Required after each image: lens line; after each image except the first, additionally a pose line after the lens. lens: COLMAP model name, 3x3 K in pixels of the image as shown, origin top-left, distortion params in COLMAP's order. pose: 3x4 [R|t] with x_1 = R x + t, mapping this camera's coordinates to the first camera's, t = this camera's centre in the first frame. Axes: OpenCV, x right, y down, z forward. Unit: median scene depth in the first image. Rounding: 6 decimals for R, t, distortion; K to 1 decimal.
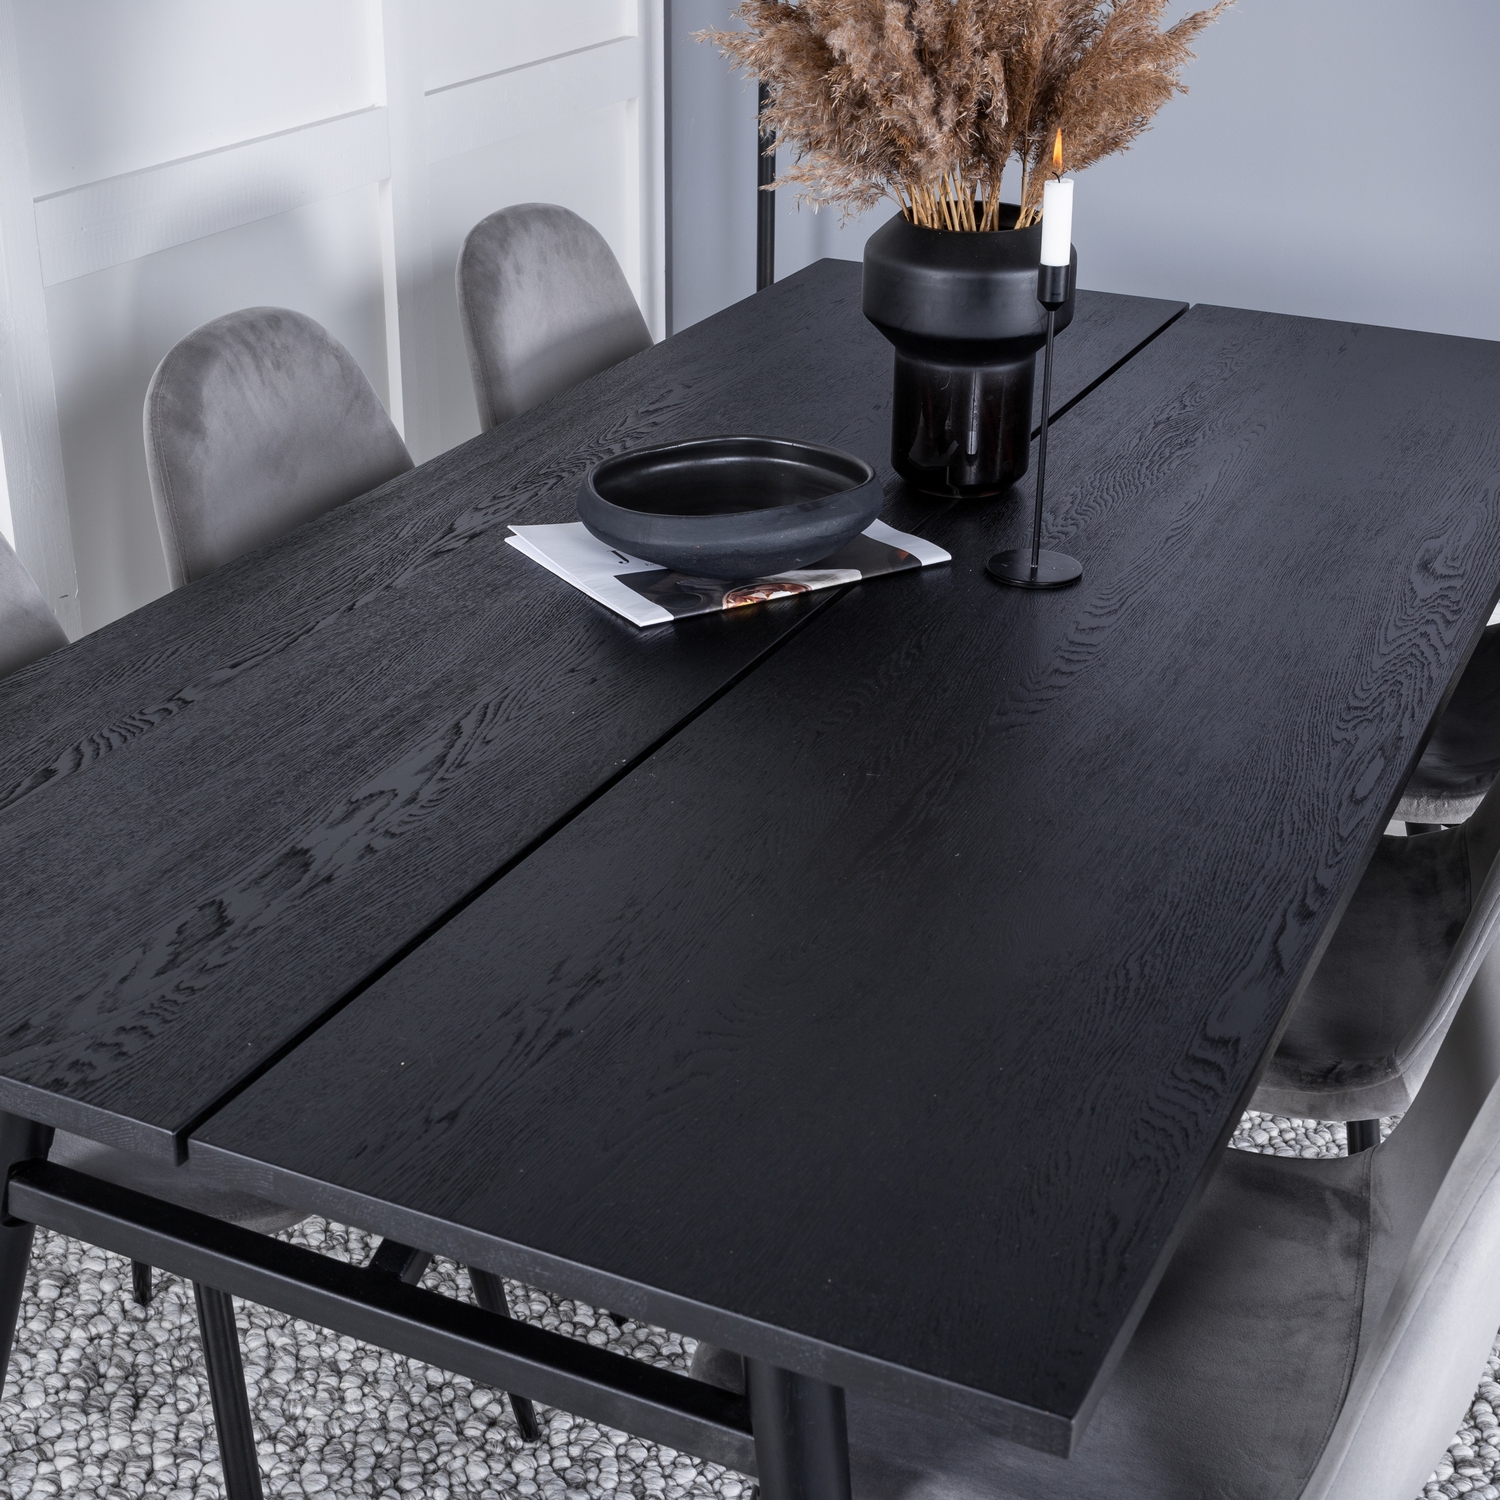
lens RADIAL K [[2323.3, 0, 750.0], [0, 2323.3, 750.0], [0, 0, 1]] dist [-0.041405, -0.094221]
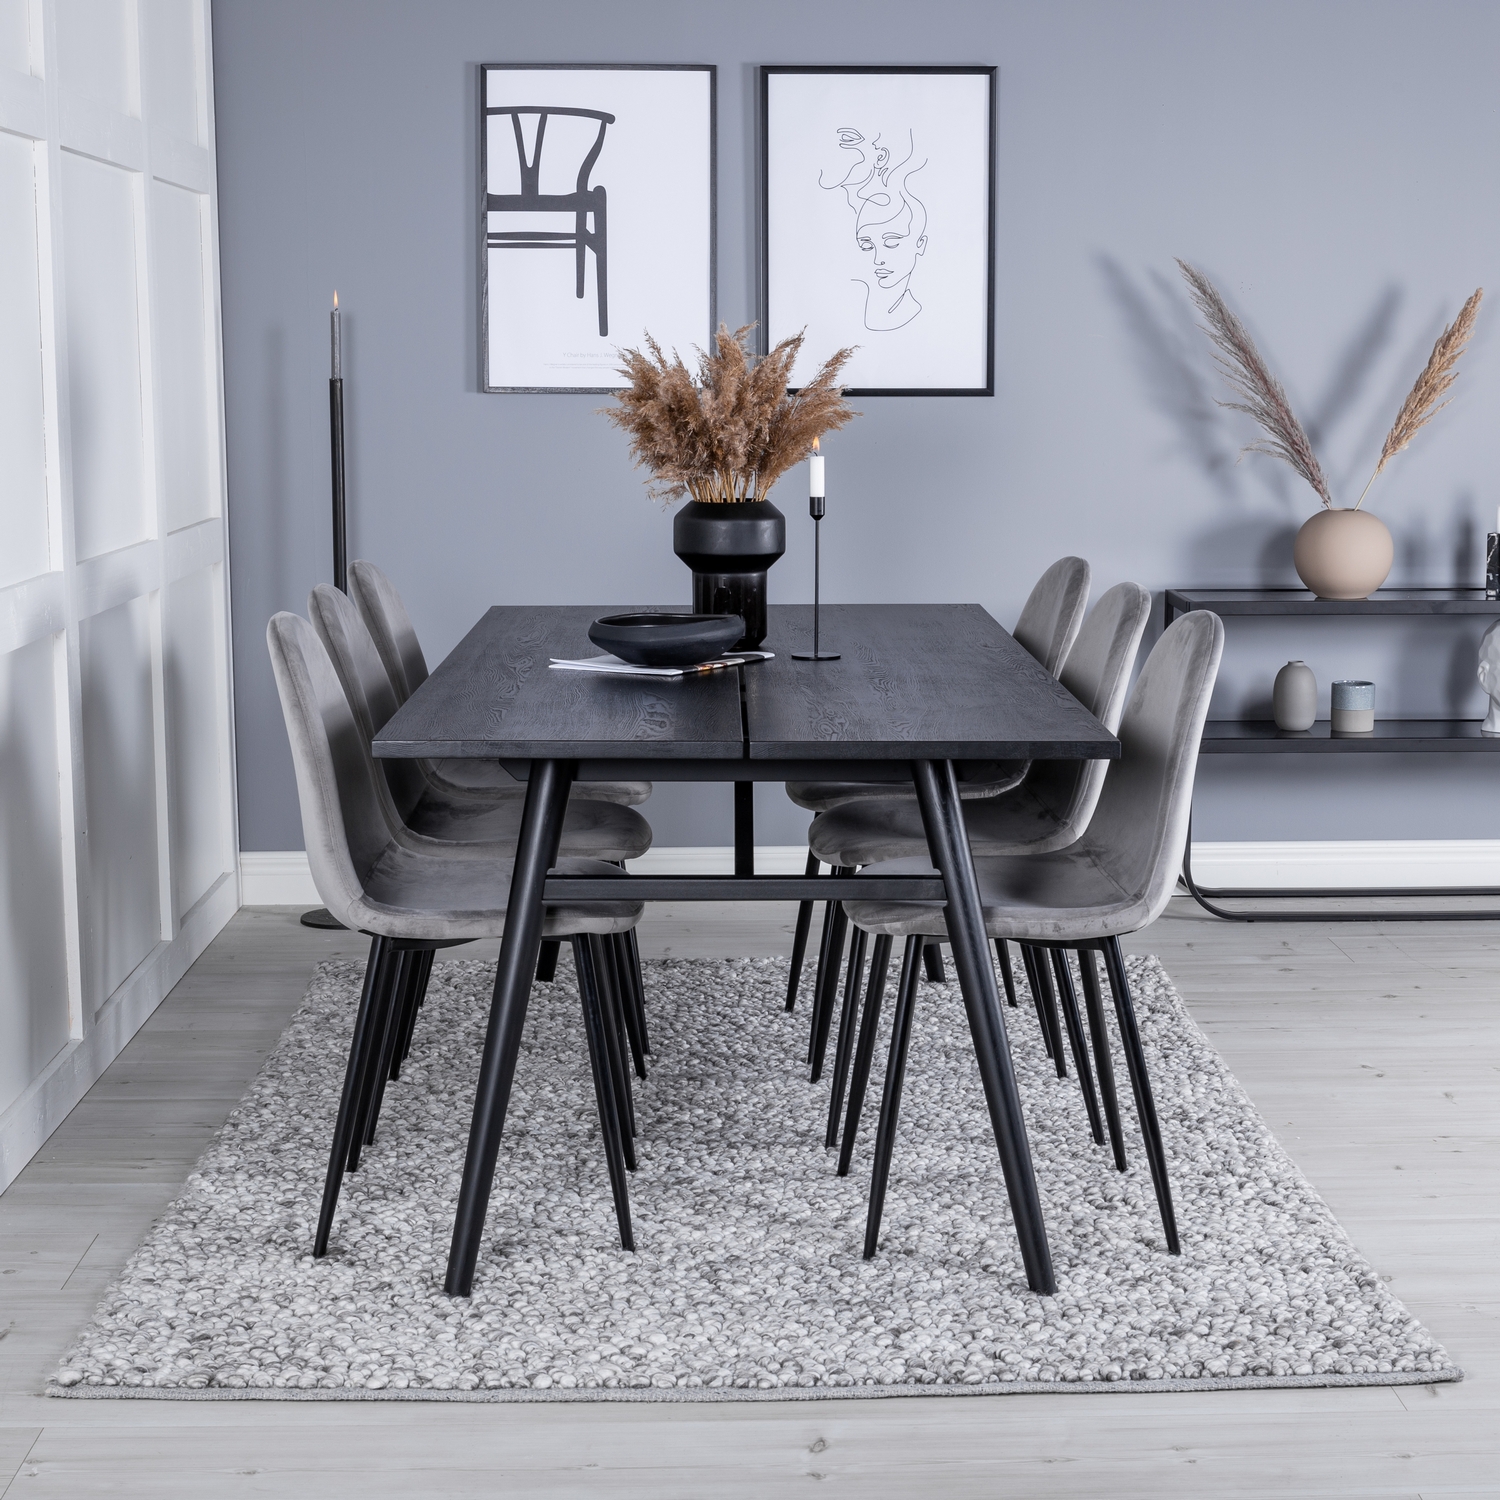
lens RADIAL K [[2556.5, 0, 750.0], [0, 2556.5, 750.0], [0, 0, 1]] dist [-0.030273, -0.175320]
pose [[0.903371, -0.082621, 0.420825, -0.837189], [0.196103, 0.952251, -0.234012, 0.488538], [-0.381397, 0.293925, 0.876439, -0.838328]]
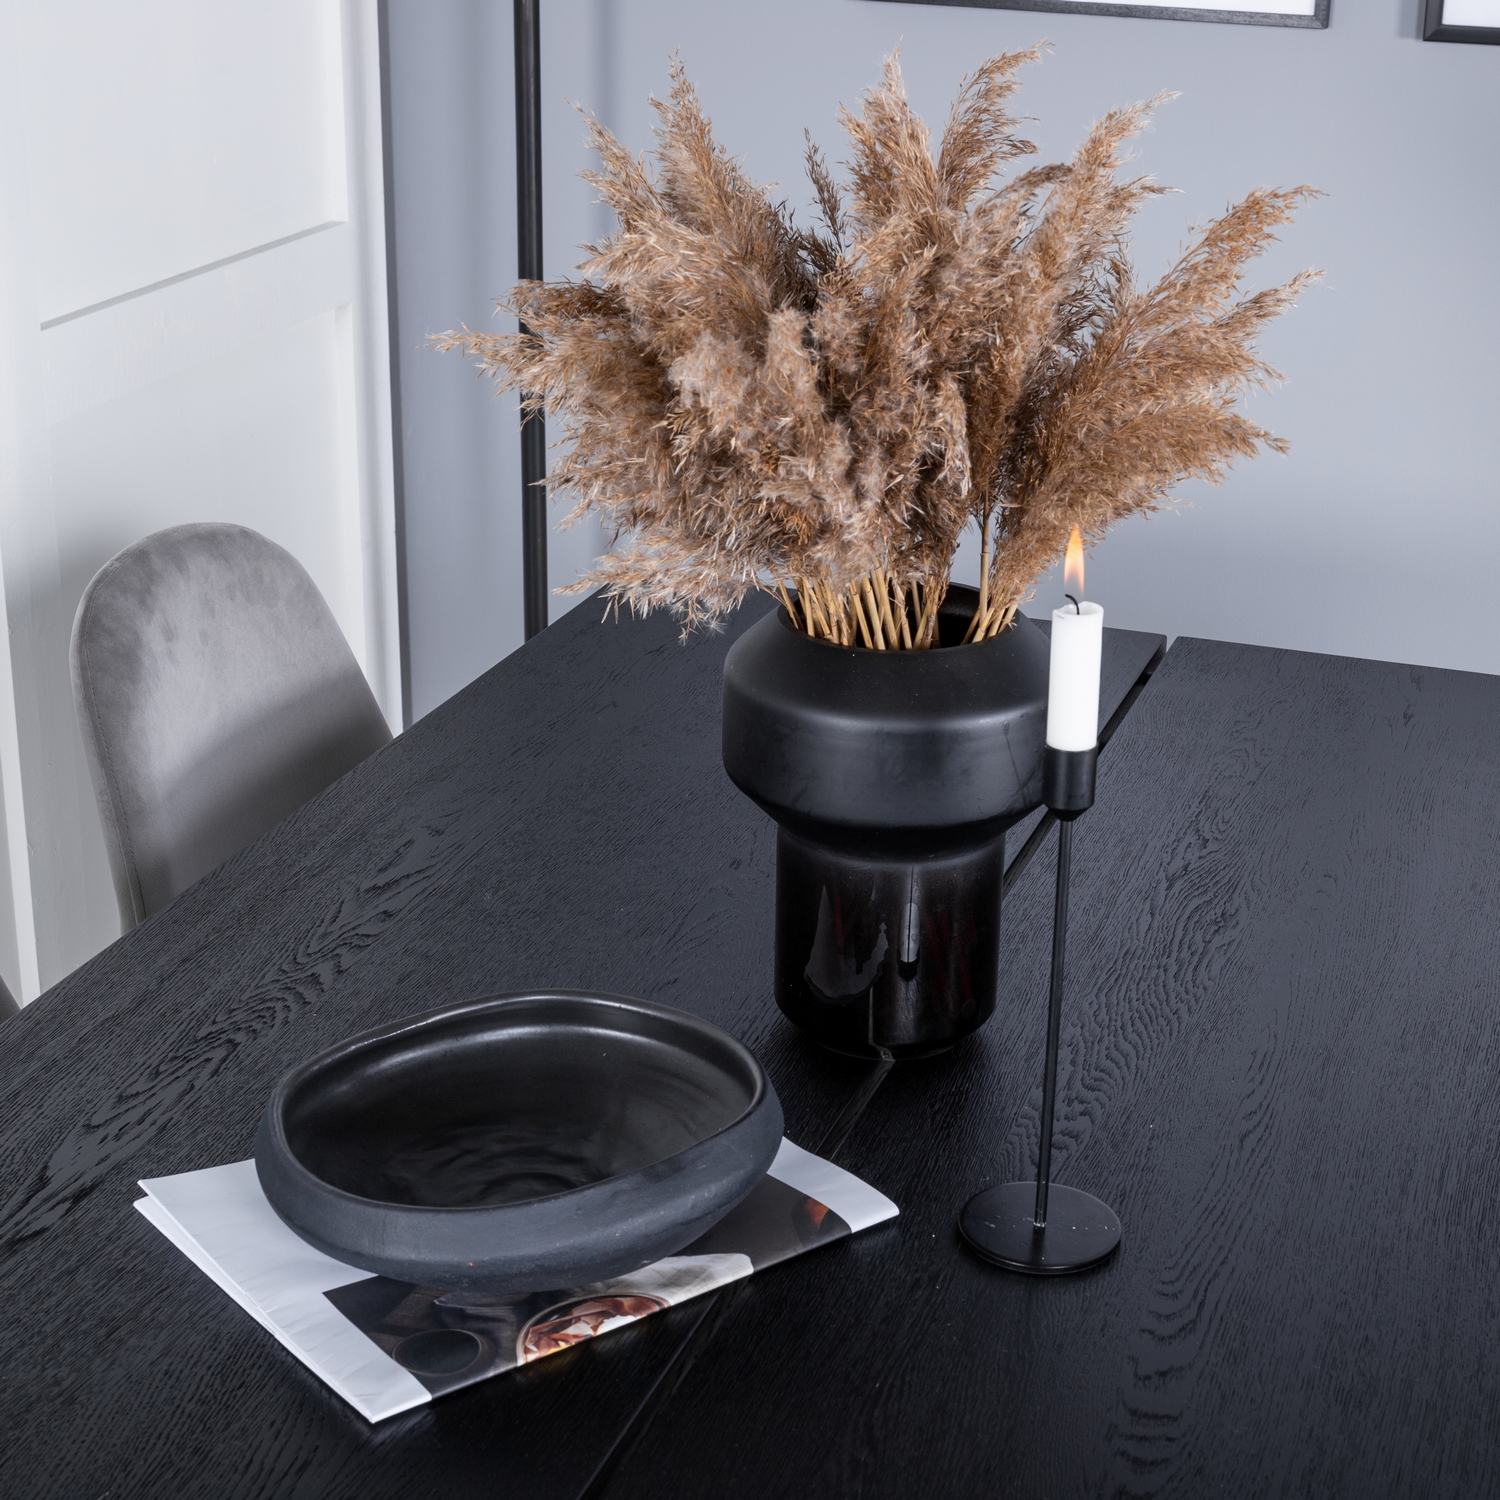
lens RADIAL K [[2718.7, 0, 750.0], [0, 2718.7, 750.0], [0, 0, 1]] dist [-0.027937, -0.154327]
pose [[0.995459, -0.031028, 0.089997, -0.009629], [0.037705, 0.996585, -0.073458, -0.151238], [-0.087411, 0.076518, 0.993229, 0.308643]]
